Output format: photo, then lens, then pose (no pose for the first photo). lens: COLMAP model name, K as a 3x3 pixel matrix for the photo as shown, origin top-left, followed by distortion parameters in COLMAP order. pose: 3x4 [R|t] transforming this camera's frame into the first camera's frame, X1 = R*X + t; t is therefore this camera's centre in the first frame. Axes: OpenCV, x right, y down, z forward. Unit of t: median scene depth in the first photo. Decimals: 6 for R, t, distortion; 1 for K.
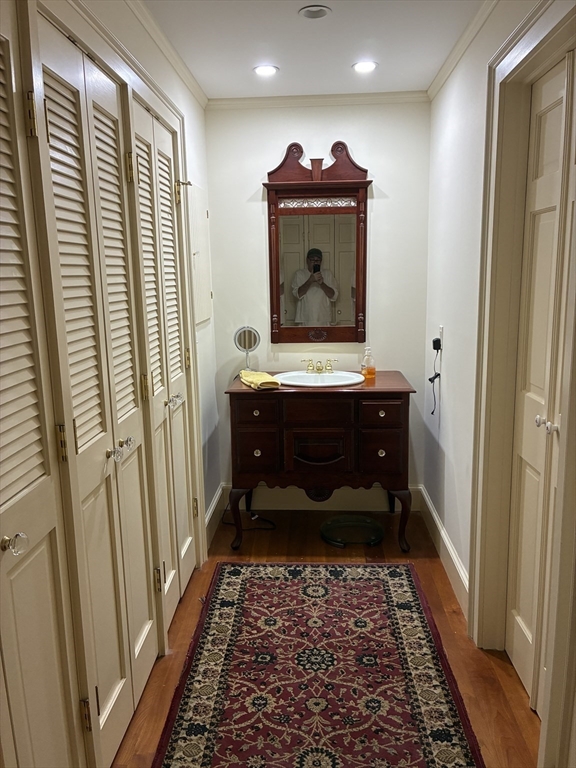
lens RADIAL K [[574.2, 0, 282.9], [0, 574.2, 377.0], [0, 0, 1]] dist [0.006277, -0.074745]
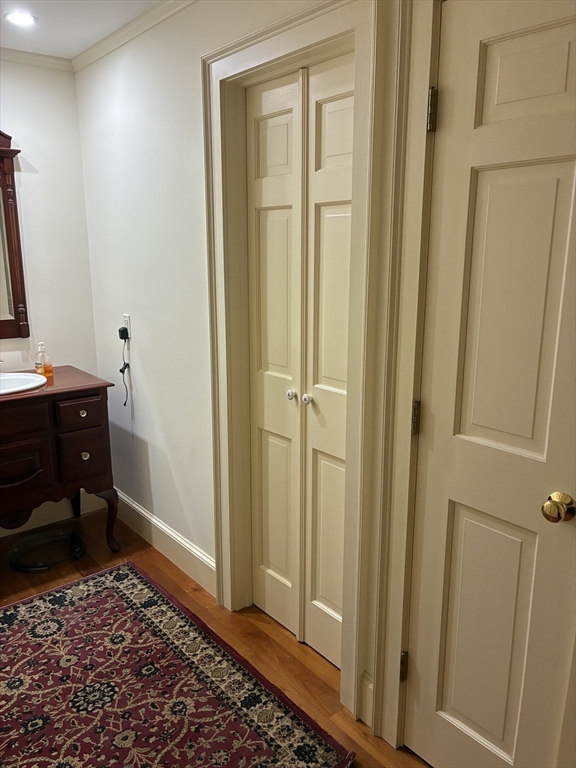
lens RADIAL K [[574.2, 0, 289.5], [0, 574.2, 378.2], [0, 0, 1]] dist [0.006277, -0.074745]
pose [[0.704146, -0.133172, 0.697455, -0.261273], [0.105750, 0.990969, 0.082452, -0.037895], [-0.702136, 0.015698, 0.711870, 0.136171]]
